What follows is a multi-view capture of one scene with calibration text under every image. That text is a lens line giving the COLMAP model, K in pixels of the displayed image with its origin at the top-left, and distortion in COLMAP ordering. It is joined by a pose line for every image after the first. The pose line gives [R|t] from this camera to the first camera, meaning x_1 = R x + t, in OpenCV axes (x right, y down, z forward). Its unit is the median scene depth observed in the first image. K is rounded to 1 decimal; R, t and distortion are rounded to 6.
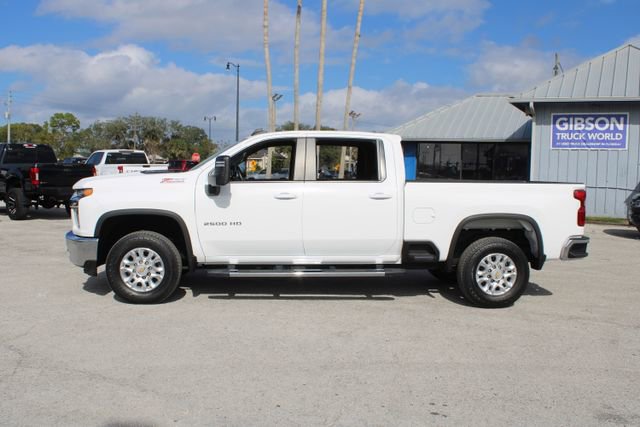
lens RADIAL K [[614.5, 0, 315.6], [0, 614.5, 215.5], [0, 0, 1]] dist [-0.079562, 0.033357]
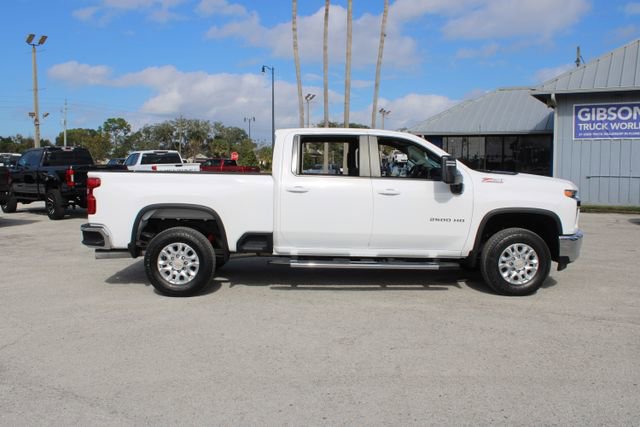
lens RADIAL K [[578.3, 0, 320.0], [0, 578.3, 213.5], [0, 0, 1]] dist [-0.114566, 0.107246]
pose [[0.998364, -0.018098, -0.054245, 0.016470], [0.018559, 0.999796, 0.008009, -0.002467], [0.054089, -0.009003, 0.998496, 0.035983]]
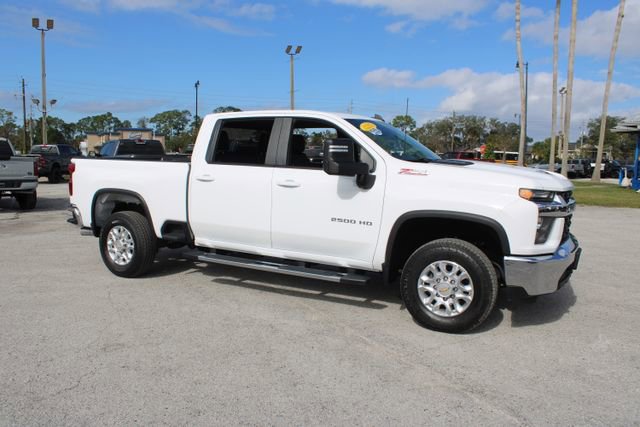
lens RADIAL K [[521.2, 0, 320.0], [0, 521.2, 213.5], [0, 0, 1]] dist [-0.103081, 0.072739]
pose [[0.848109, 0.043760, -0.528012, 0.185481], [-0.030157, 0.998955, 0.034350, -0.006019], [0.528963, -0.013209, 0.848542, 0.163474]]
